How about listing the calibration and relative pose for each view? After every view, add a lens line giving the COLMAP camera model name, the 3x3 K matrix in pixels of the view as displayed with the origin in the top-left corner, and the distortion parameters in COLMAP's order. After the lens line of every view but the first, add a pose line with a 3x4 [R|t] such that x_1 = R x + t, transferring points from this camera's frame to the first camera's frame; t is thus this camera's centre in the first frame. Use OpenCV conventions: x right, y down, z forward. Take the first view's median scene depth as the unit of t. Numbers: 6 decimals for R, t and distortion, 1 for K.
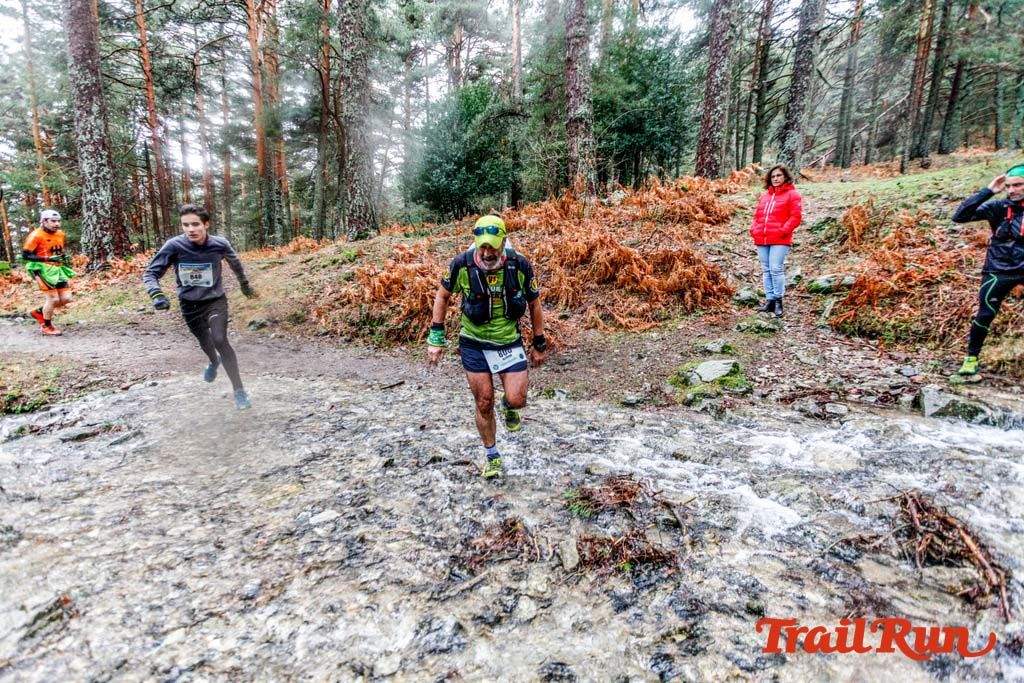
lens RADIAL K [[498.1, 0, 500.9], [0, 498.1, 342.7], [0, 0, 1]] dist [-0.047016, 0.034957]
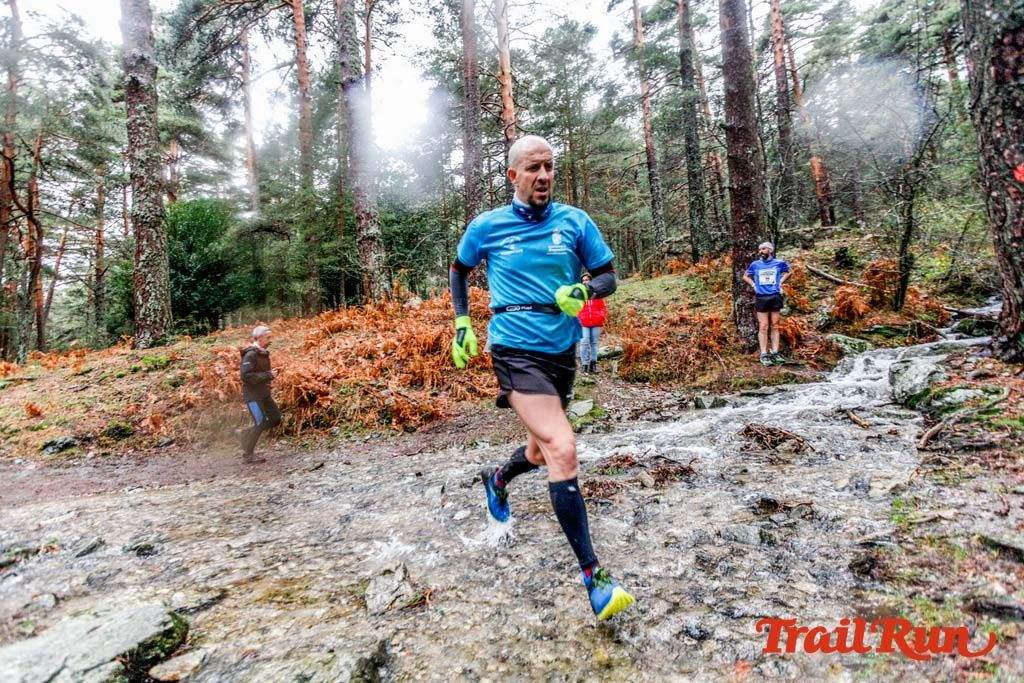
lens RADIAL K [[497.1, 0, 500.0], [0, 497.1, 342.9], [0, 0, 1]] dist [-0.038126, 0.027100]
pose [[0.846538, -0.036113, 0.531102, -0.331466], [0.157369, 0.970081, -0.184873, 0.065436], [-0.508535, 0.240082, 0.826893, -0.060105]]
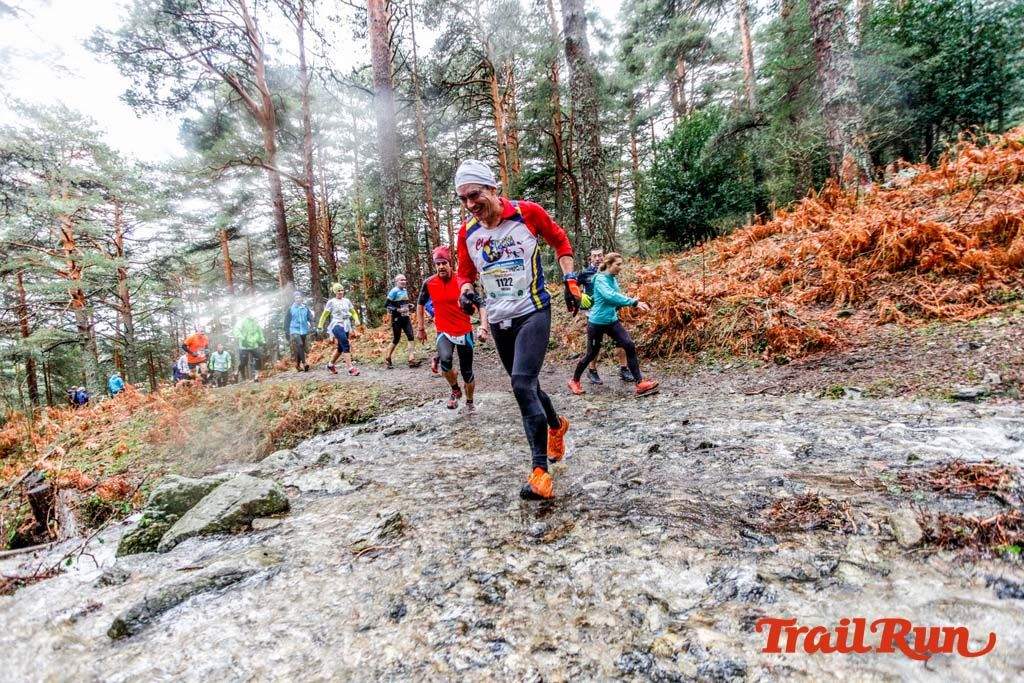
lens RADIAL K [[494.7, 0, 498.7], [0, 494.7, 343.1], [0, 0, 1]] dist [-0.039353, 0.027283]
pose [[0.885567, -0.077331, -0.458030, -0.017205], [0.034475, 0.994267, -0.101211, 0.056674], [0.463231, 0.073838, 0.883156, -0.004330]]
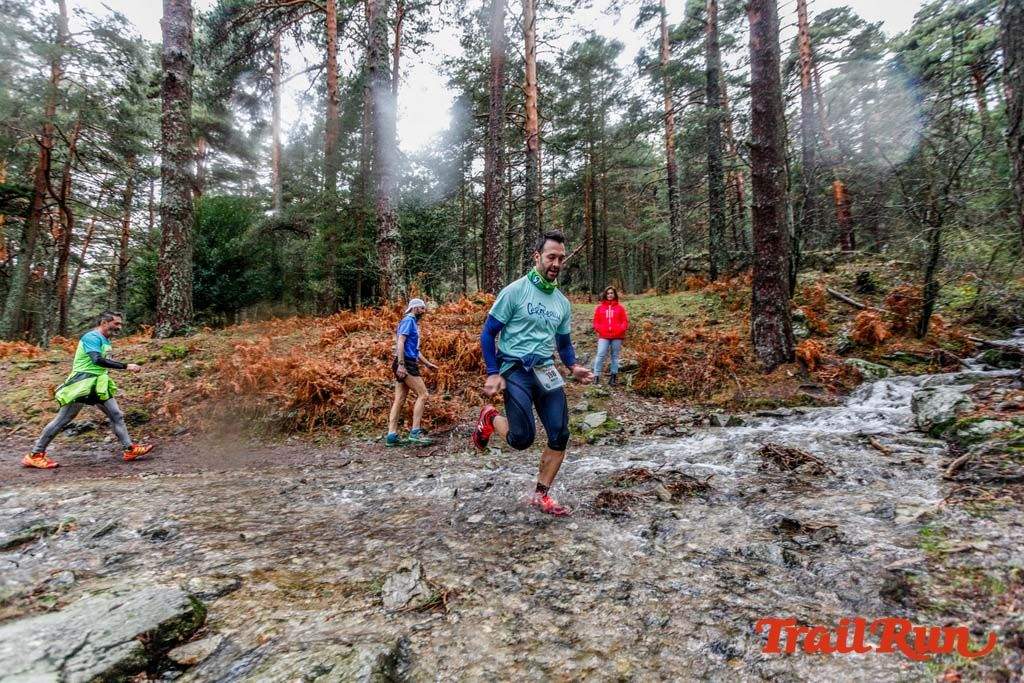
lens RADIAL K [[496.6, 0, 499.9], [0, 496.6, 342.8], [0, 0, 1]] dist [-0.038420, 0.025861]
pose [[0.858153, 0.016900, 0.513115, -0.340257], [0.103611, 0.973192, -0.205336, 0.067984], [-0.502829, 0.229374, 0.833397, -0.052026]]
